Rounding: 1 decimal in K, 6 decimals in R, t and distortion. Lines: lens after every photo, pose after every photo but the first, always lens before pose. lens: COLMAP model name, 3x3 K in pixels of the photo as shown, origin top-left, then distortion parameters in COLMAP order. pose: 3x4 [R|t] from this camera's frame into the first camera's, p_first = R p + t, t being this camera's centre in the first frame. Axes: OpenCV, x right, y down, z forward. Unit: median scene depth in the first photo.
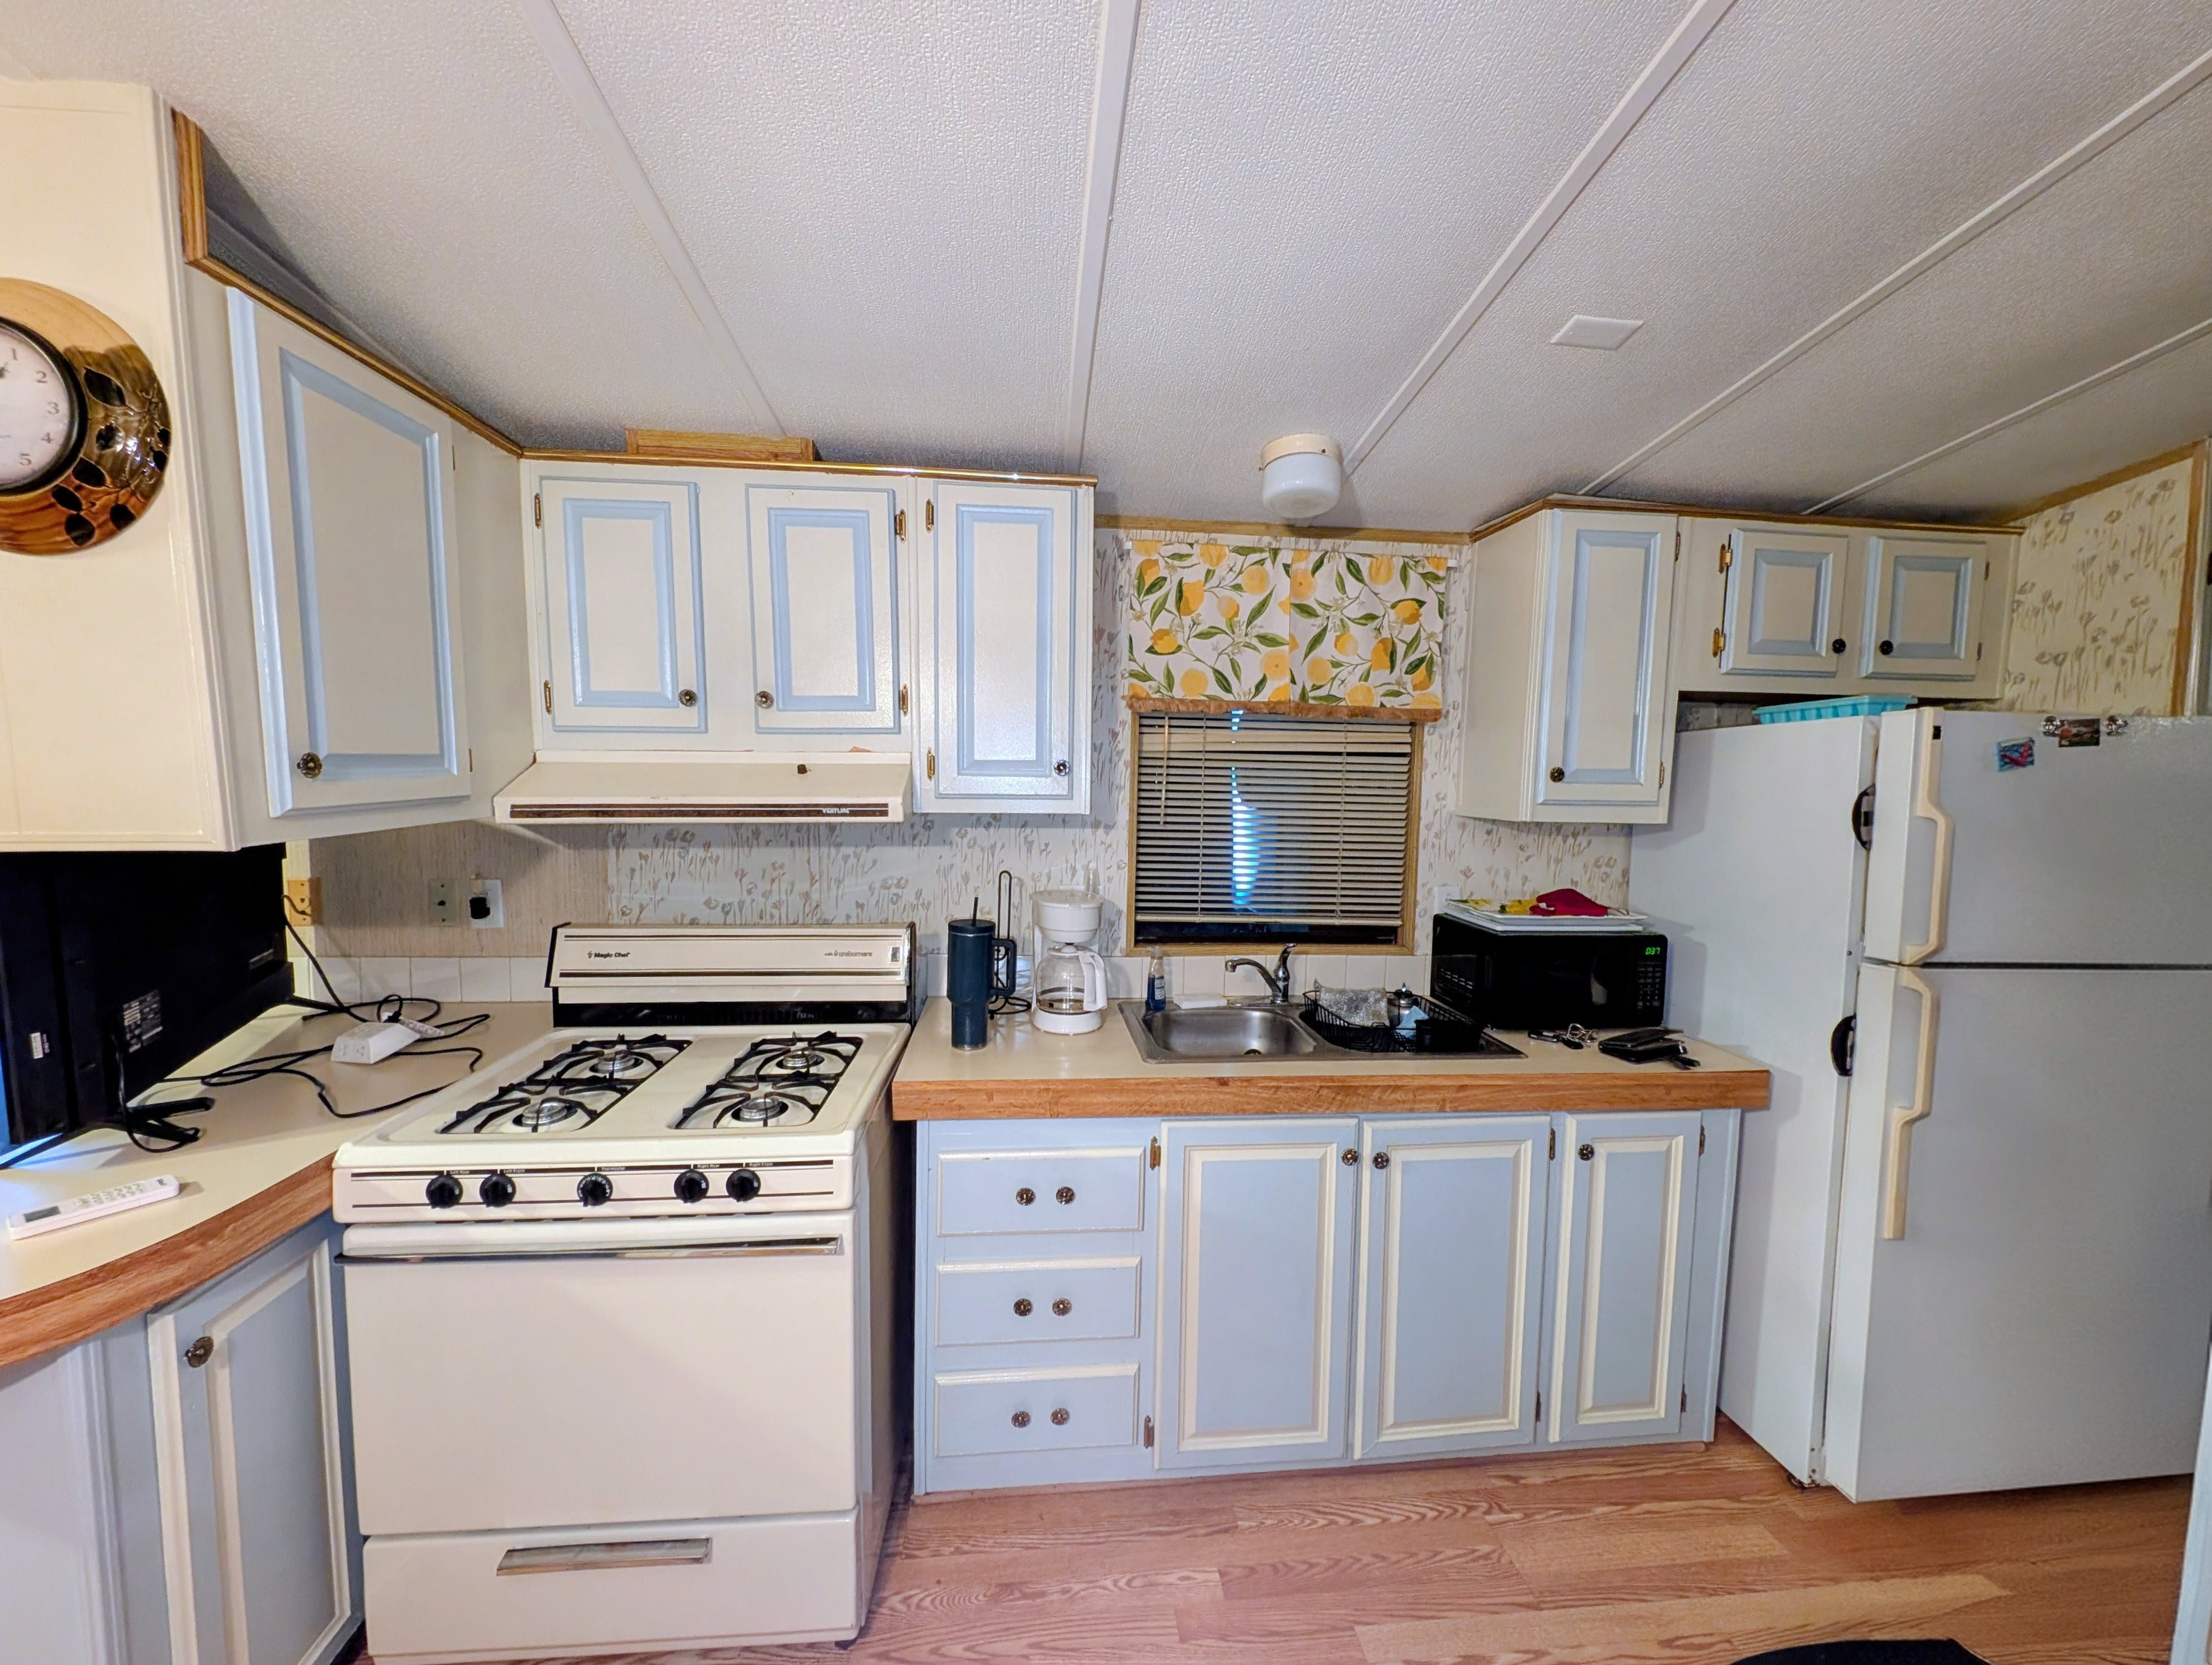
lens RADIAL K [[837.8, 0, 1102.2], [0, 837.8, 837.0], [0, 0, 1]] dist [0.007849, -0.004895]
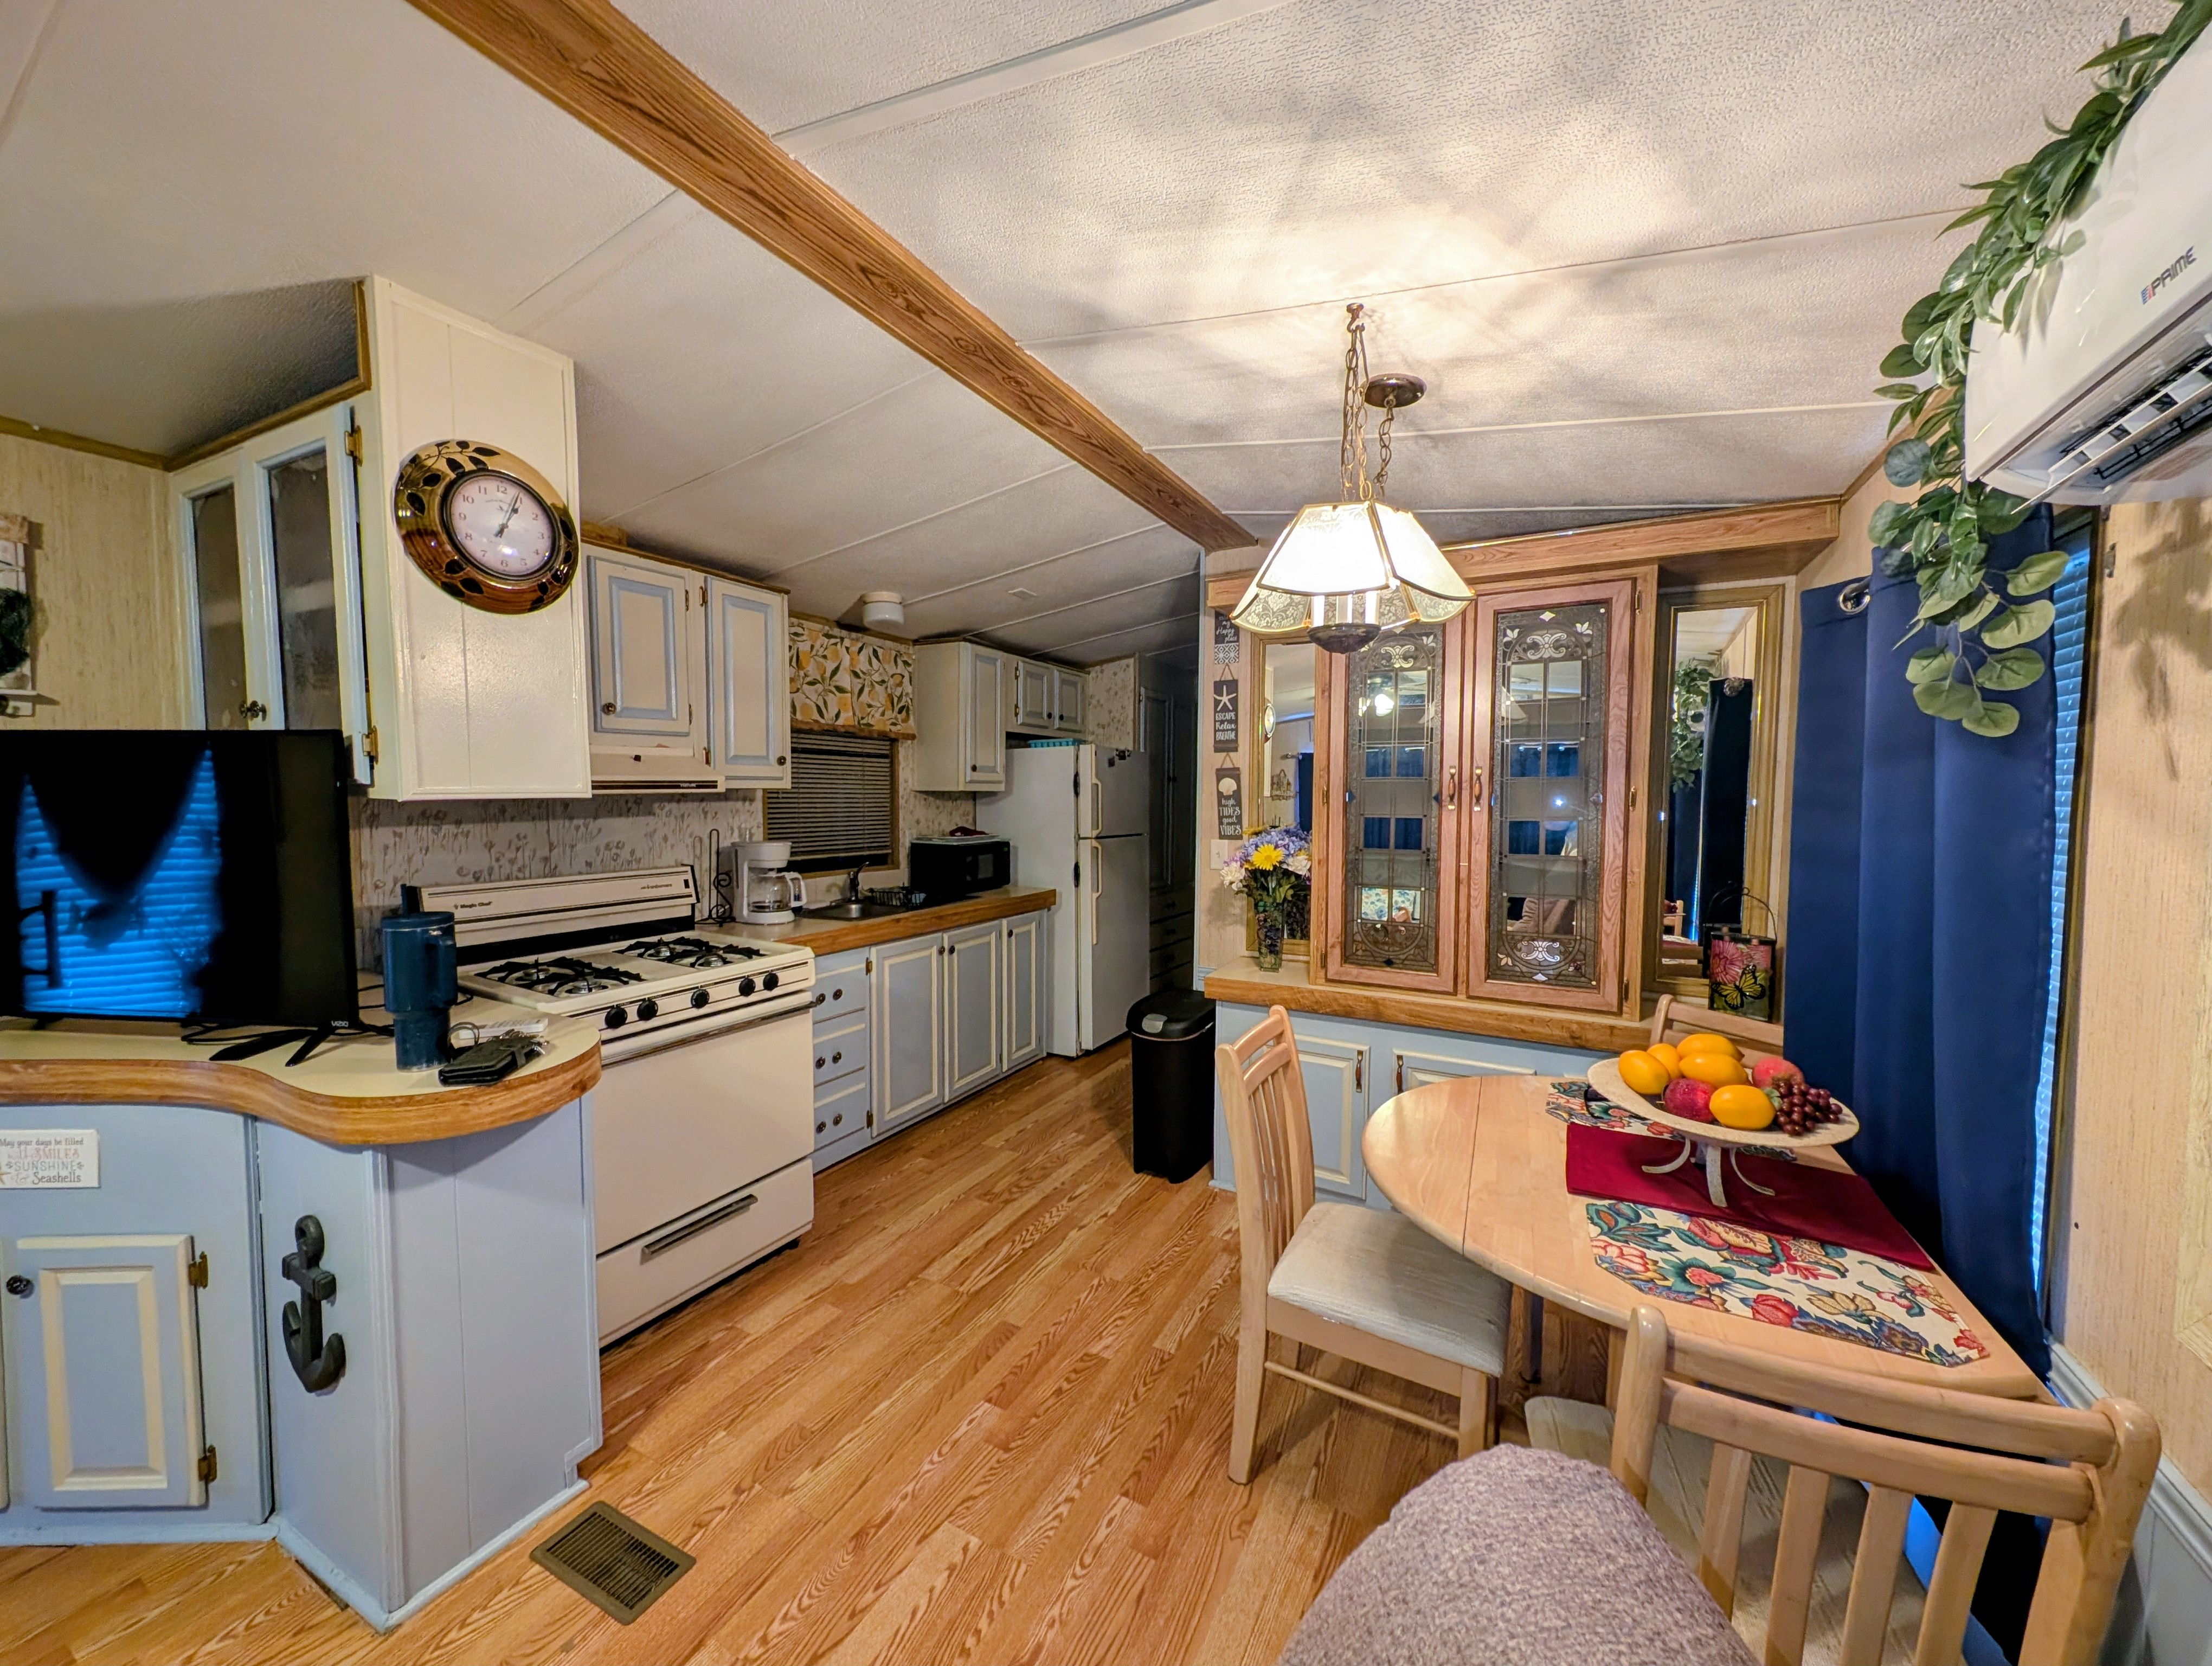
lens RADIAL K [[832.4, 0, 1103.0], [0, 832.4, 832.6], [0, 0, 1]] dist [0.009759, -0.004987]
pose [[0.562090, -0.054354, 0.825288, -1.094500], [0.066293, 0.997589, 0.020551, 0.070864], [-0.824415, 0.043160, 0.564338, -0.473014]]
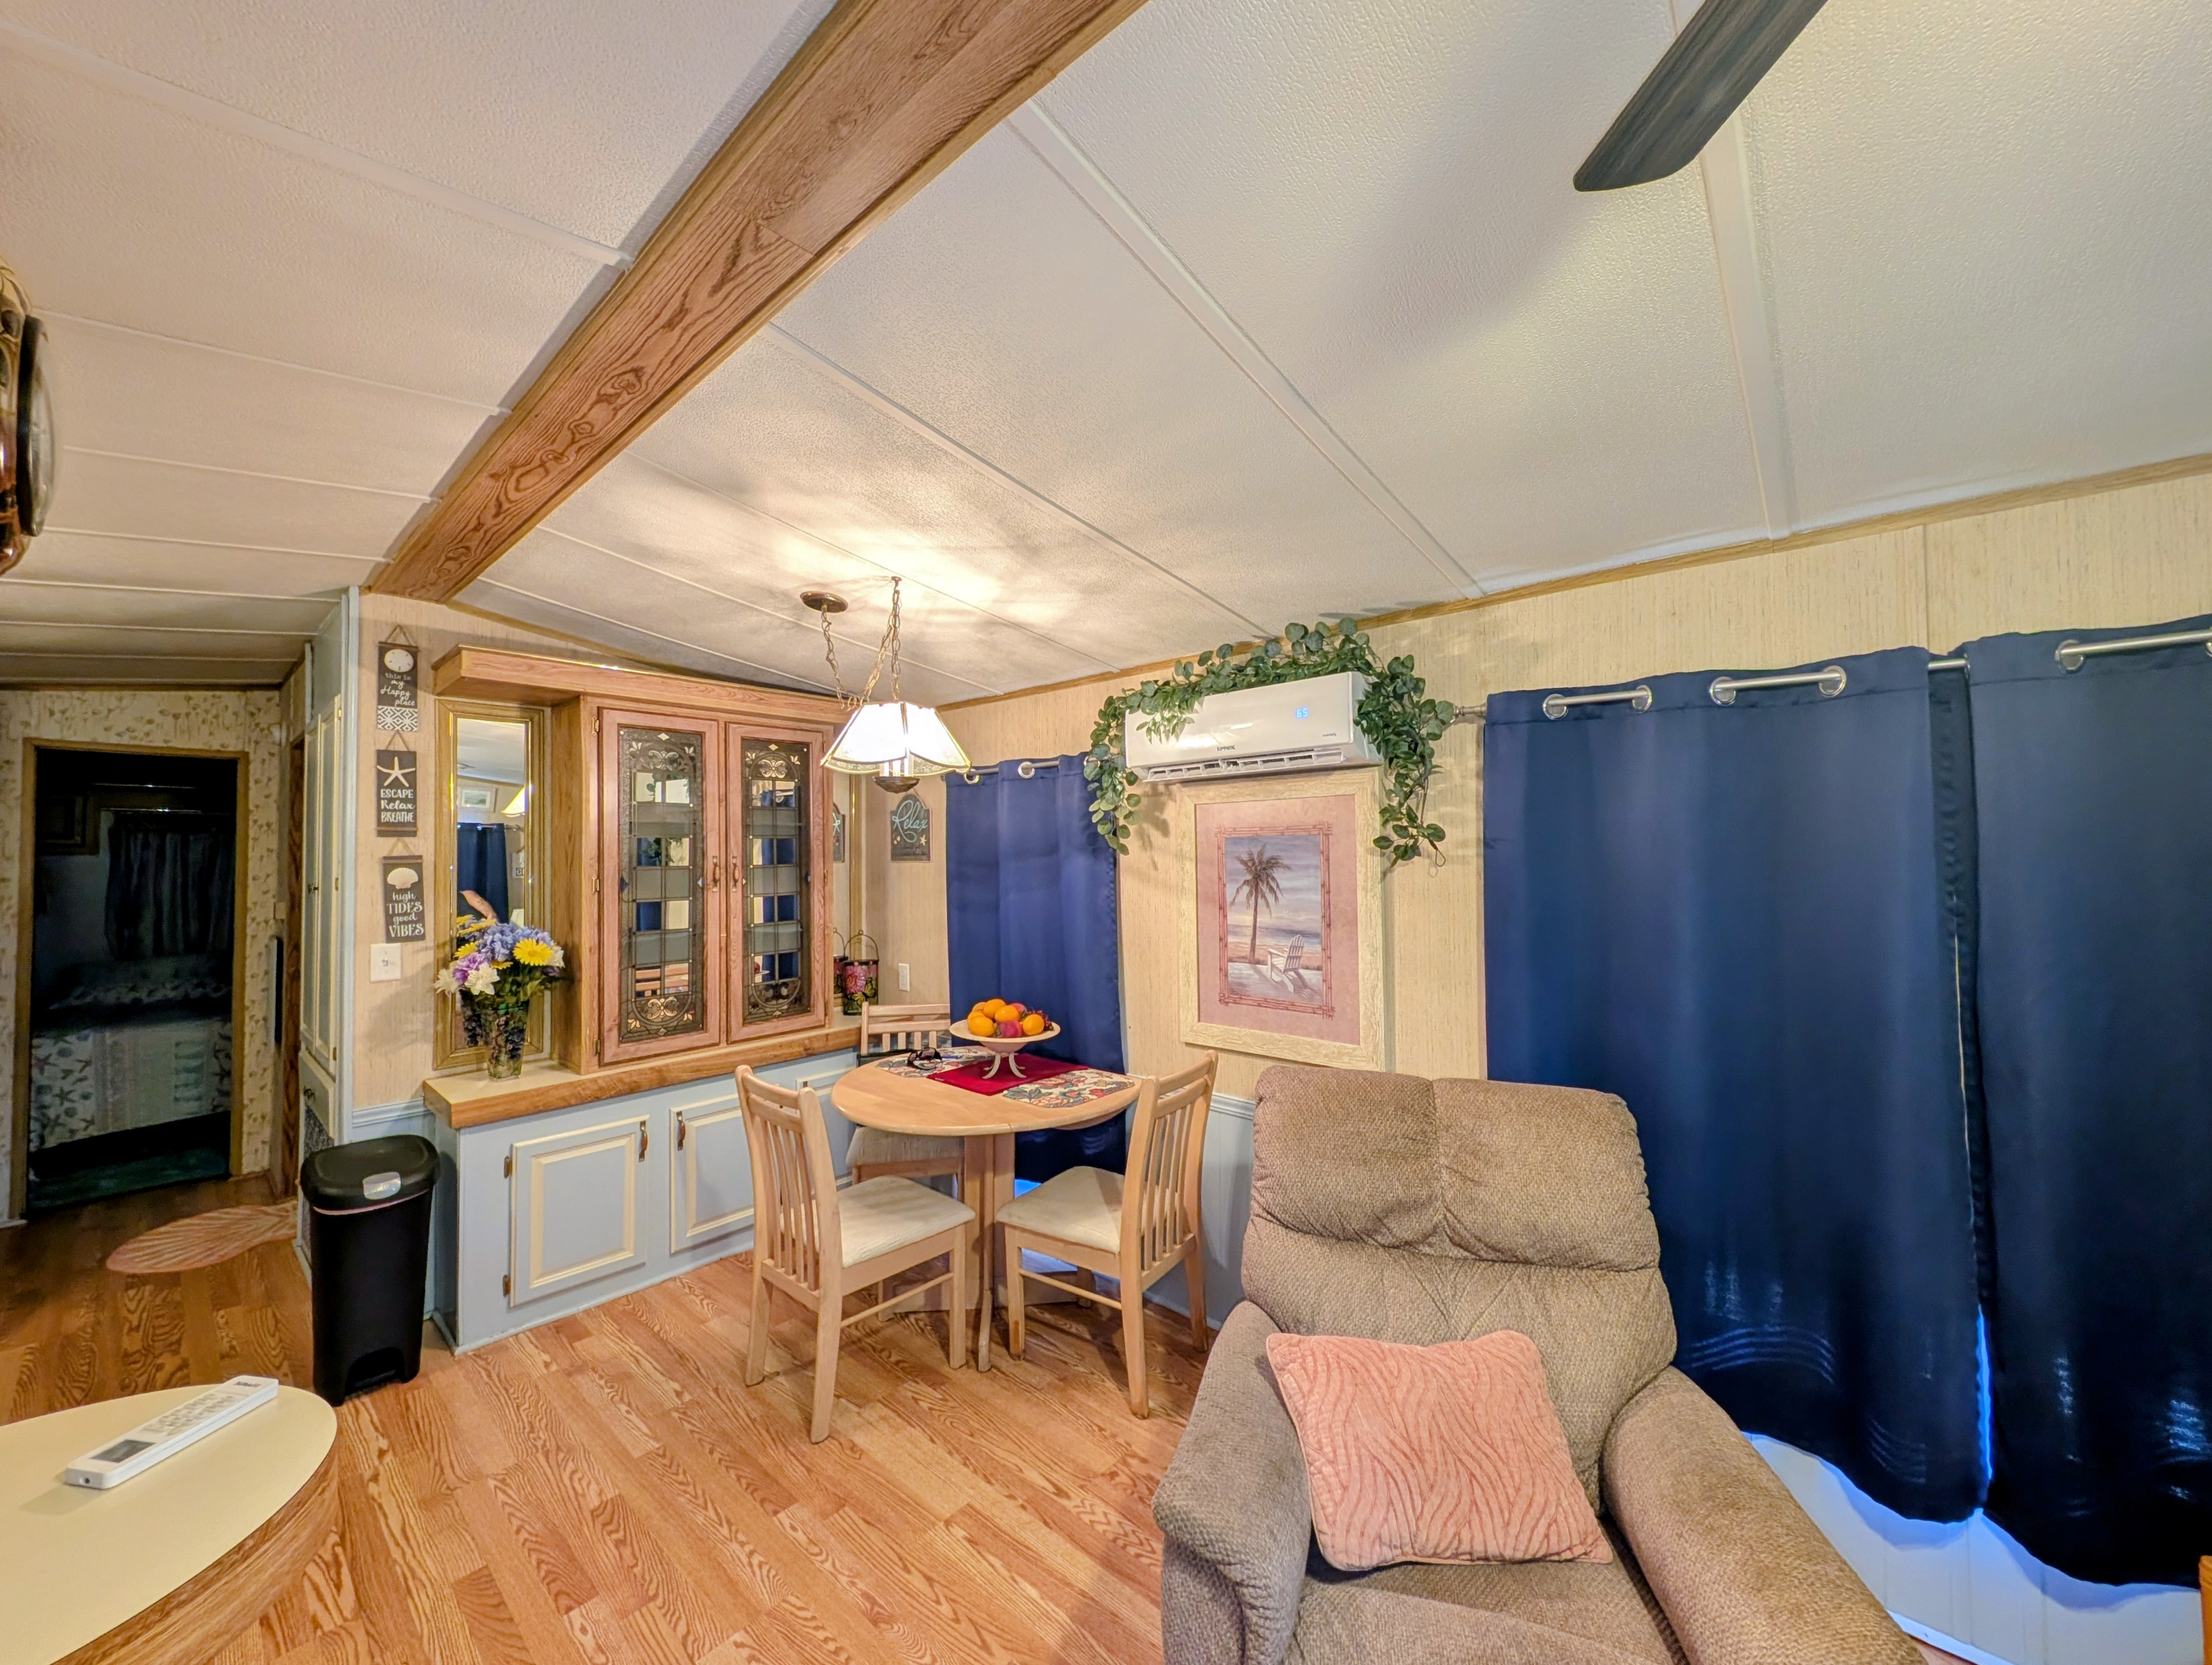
lens RADIAL K [[832.2, 0, 1103.0], [0, 832.2, 832.1], [0, 0, 1]] dist [0.009759, -0.004987]
pose [[-0.680919, 0.009067, 0.732302, -1.411316], [0.054397, 0.997787, 0.038227, -0.046460], [-0.730335, 0.065864, -0.679906, 0.425327]]
